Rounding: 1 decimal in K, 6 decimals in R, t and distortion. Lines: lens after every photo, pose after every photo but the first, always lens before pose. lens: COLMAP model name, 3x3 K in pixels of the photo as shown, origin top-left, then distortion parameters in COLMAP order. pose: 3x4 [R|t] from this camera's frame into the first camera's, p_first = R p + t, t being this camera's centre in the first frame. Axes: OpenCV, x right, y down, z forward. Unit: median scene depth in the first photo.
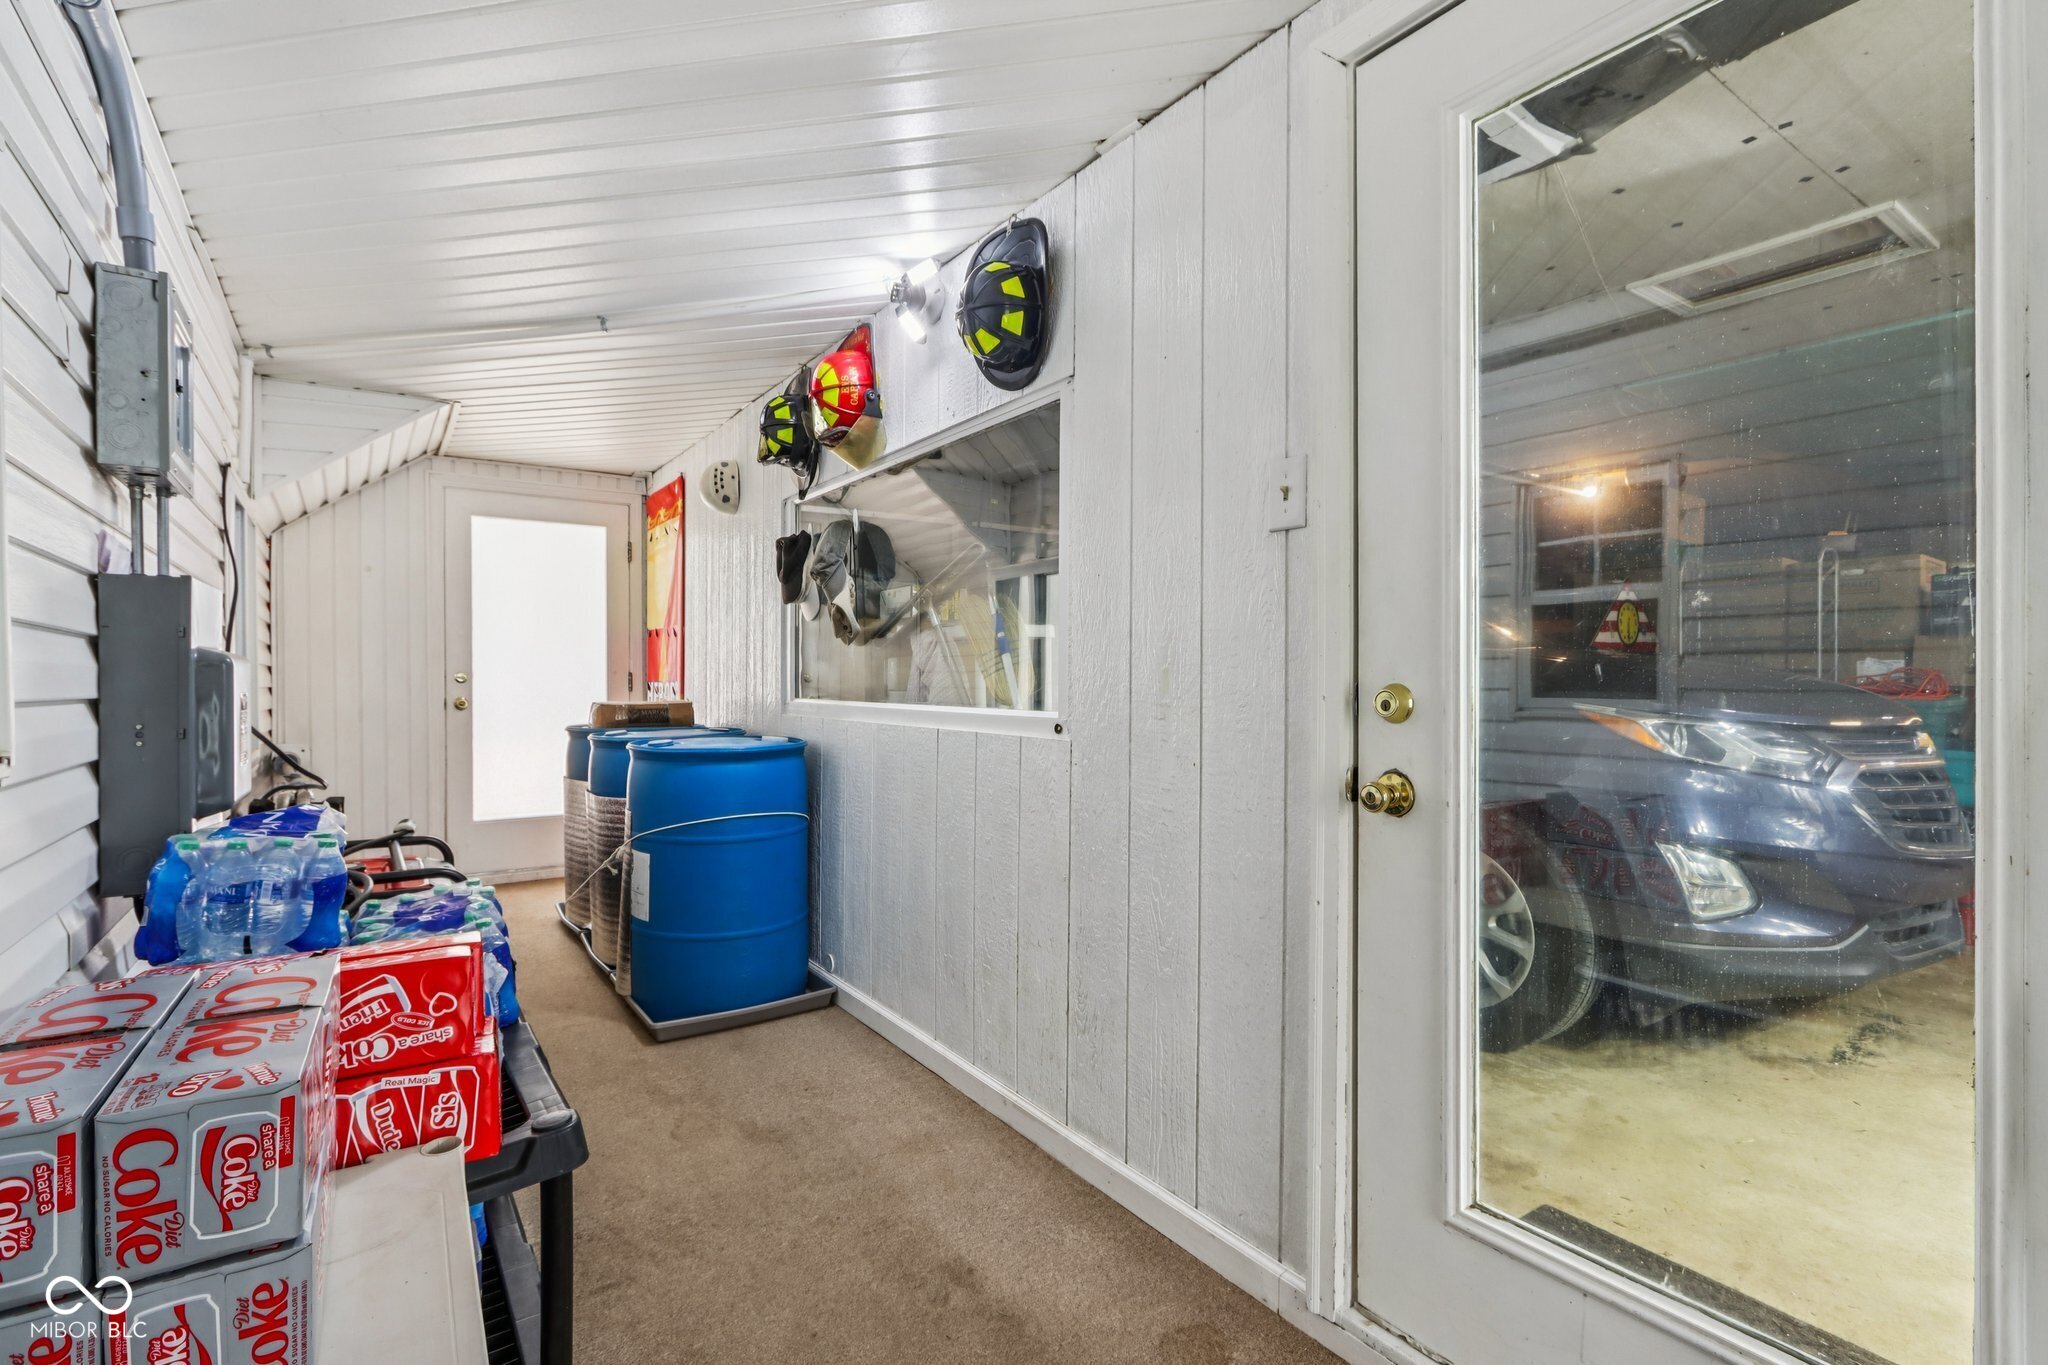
lens RADIAL K [[947.1, 0, 1022.6], [0, 947.1, 688.8], [0, 0, 1]] dist [-0.005210, 0.000410]
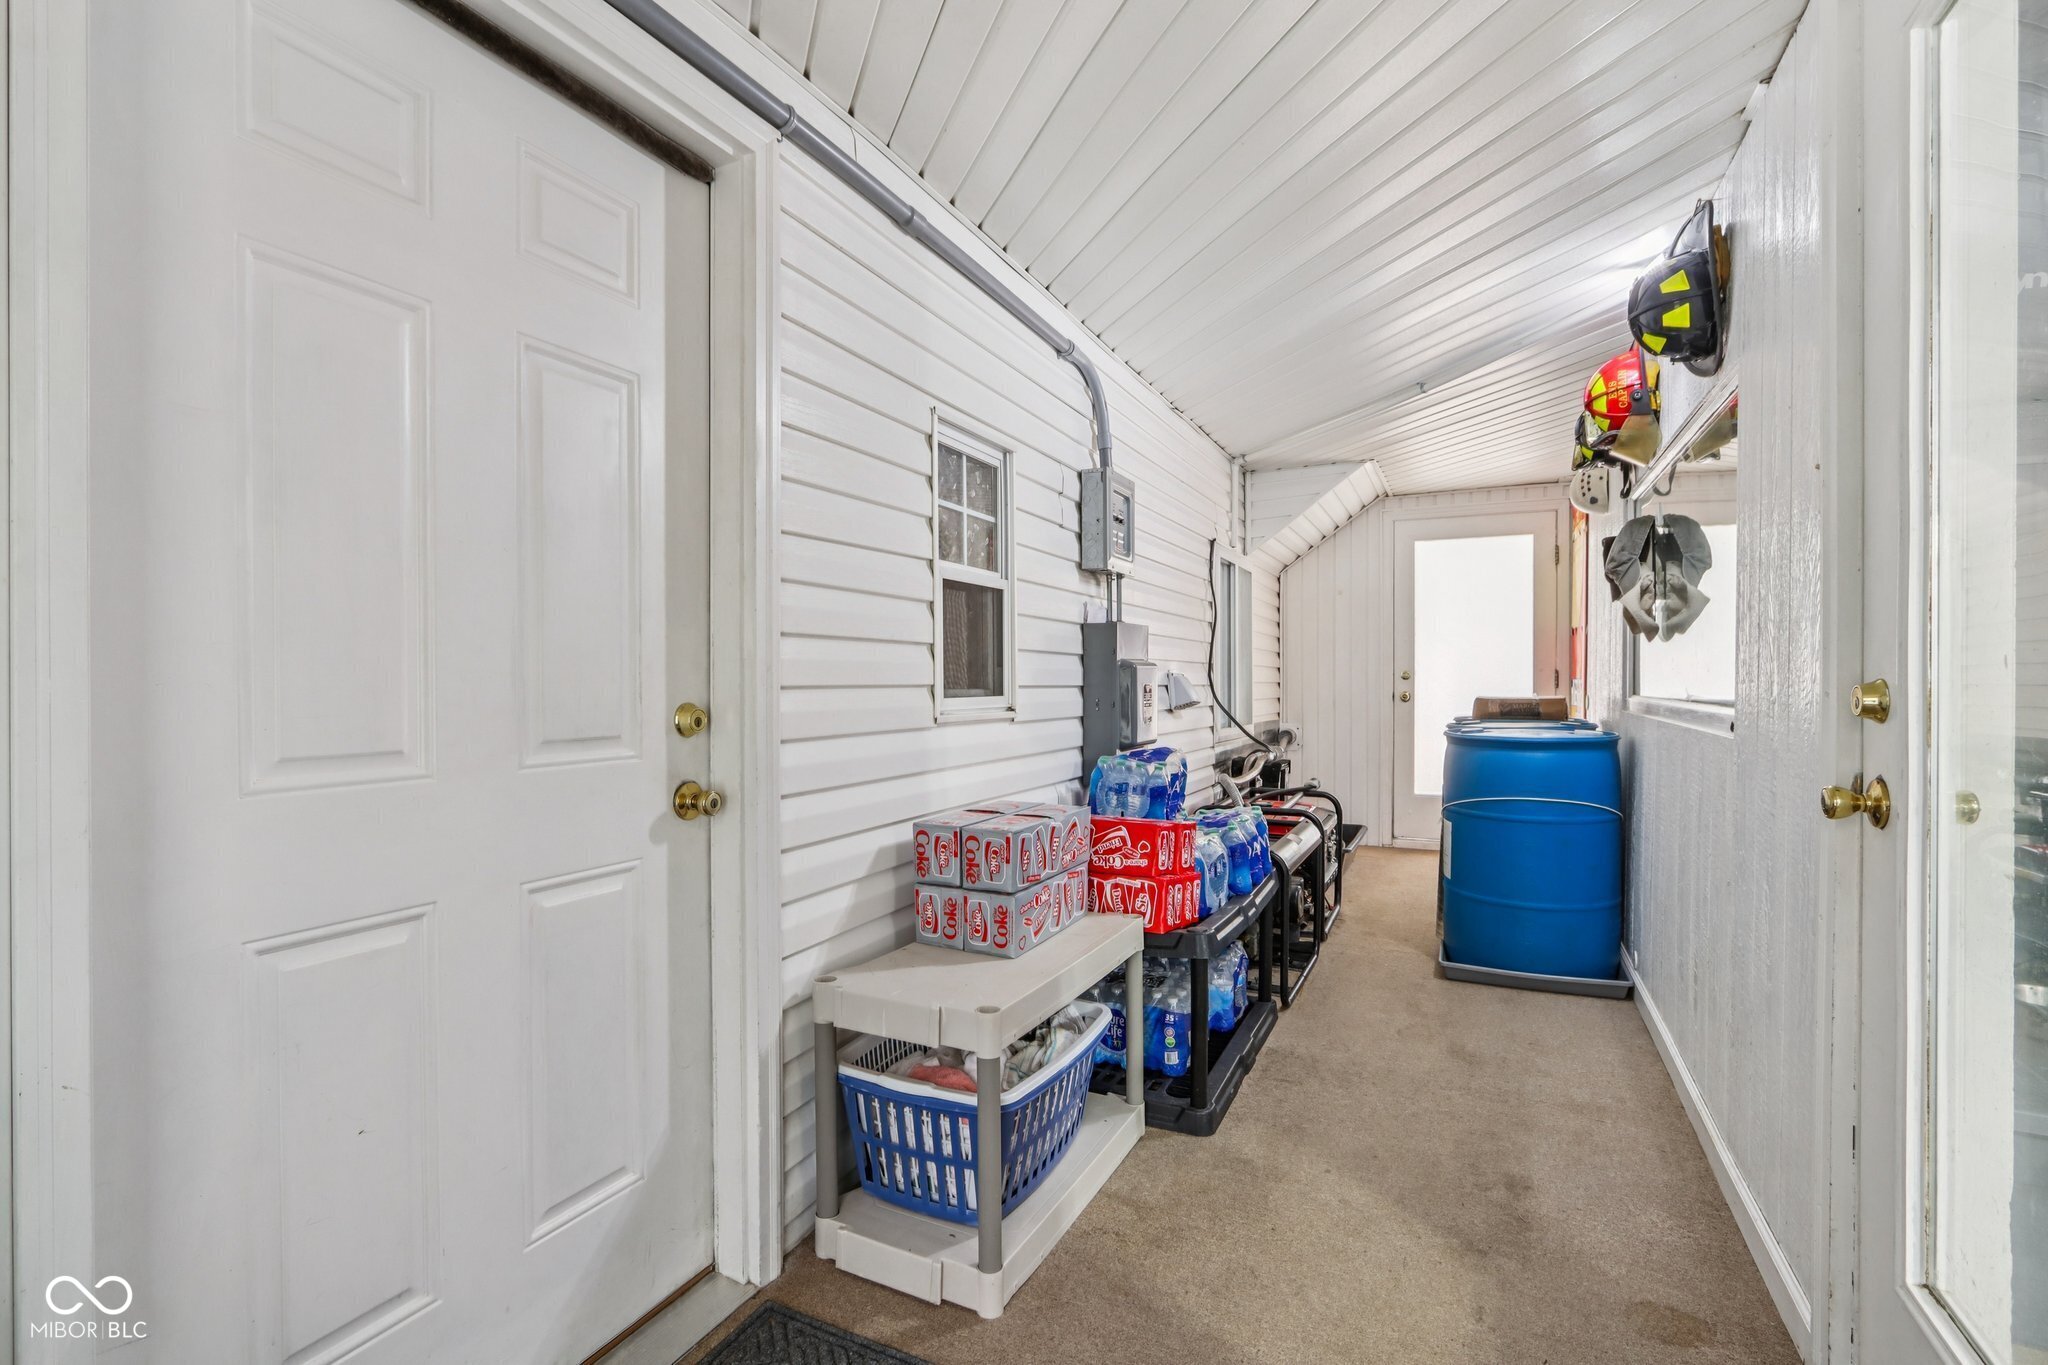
lens RADIAL K [[963.4, 0, 1024.0], [0, 963.4, 682.5], [0, 0, 1]] dist [-0.025808, 0.013367]
pose [[0.499613, 0.004334, -0.866238, 0.520153], [-0.008520, 0.999964, 0.000088, 0.003389], [0.866207, 0.007337, 0.499631, -0.096375]]
